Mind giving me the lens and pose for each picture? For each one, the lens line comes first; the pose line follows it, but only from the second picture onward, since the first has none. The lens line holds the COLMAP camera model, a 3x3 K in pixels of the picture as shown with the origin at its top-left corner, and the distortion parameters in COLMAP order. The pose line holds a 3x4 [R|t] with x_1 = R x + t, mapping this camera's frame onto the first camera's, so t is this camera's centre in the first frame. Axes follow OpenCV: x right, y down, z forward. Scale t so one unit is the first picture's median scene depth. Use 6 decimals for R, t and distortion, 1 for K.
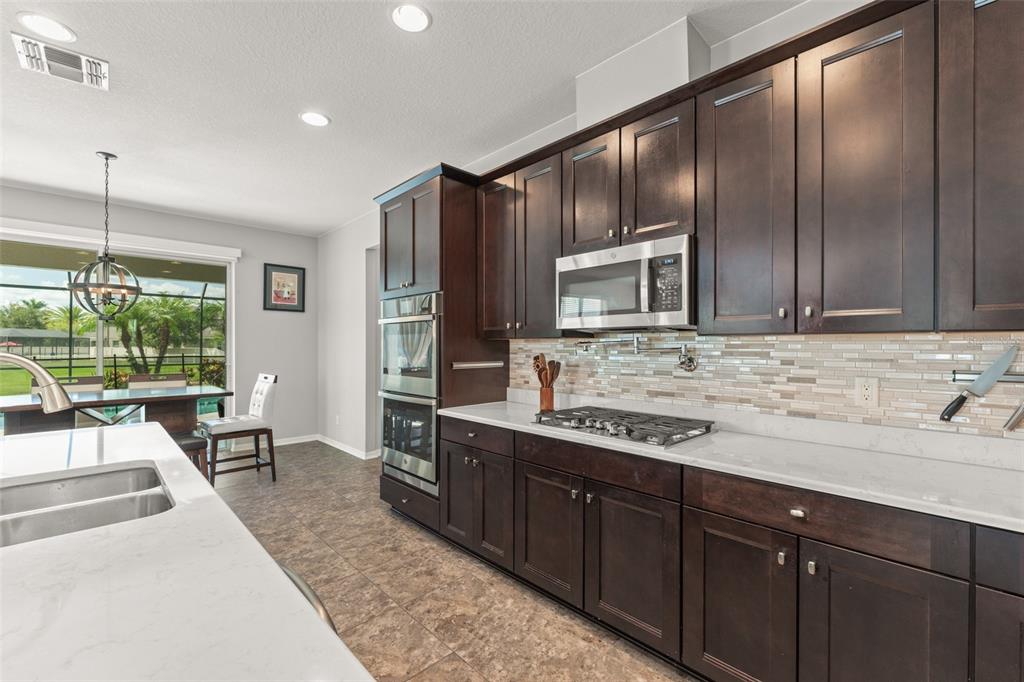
lens RADIAL K [[432.0, 0, 507.7], [0, 432.0, 346.2], [0, 0, 1]] dist [-0.003842, 0.000110]
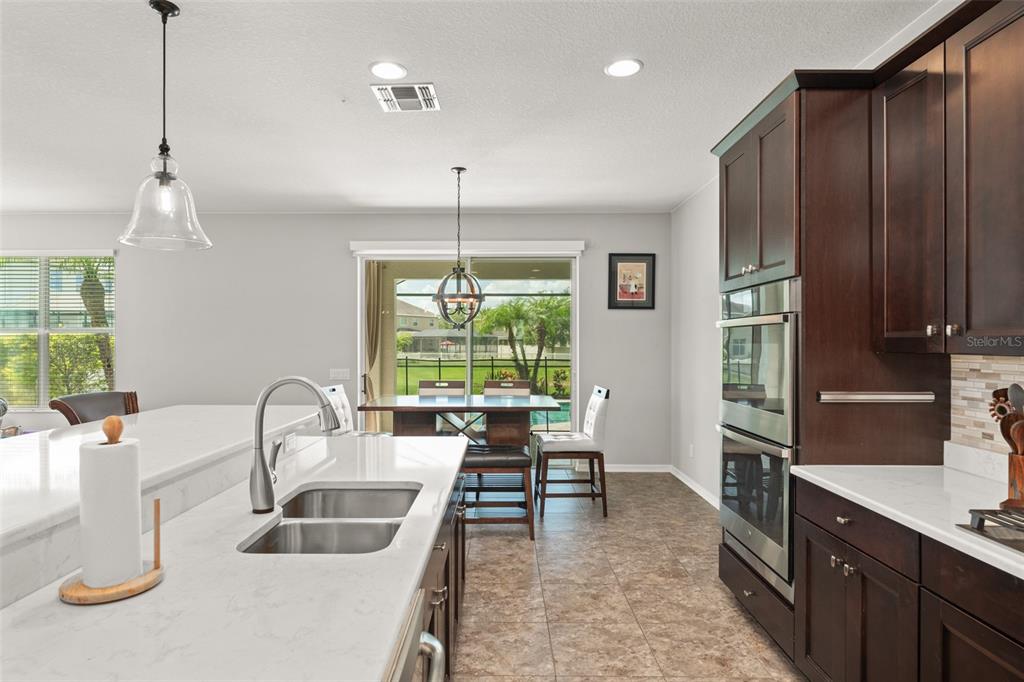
lens RADIAL K [[564.2, 0, 500.3], [0, 564.2, 342.7], [0, 0, 1]] dist [-0.003982, 0.001687]
pose [[0.716608, -0.000547, -0.697475, 0.104210], [-0.001693, 0.999995, -0.002524, -0.028300], [0.697474, 0.002990, 0.716604, 0.118008]]
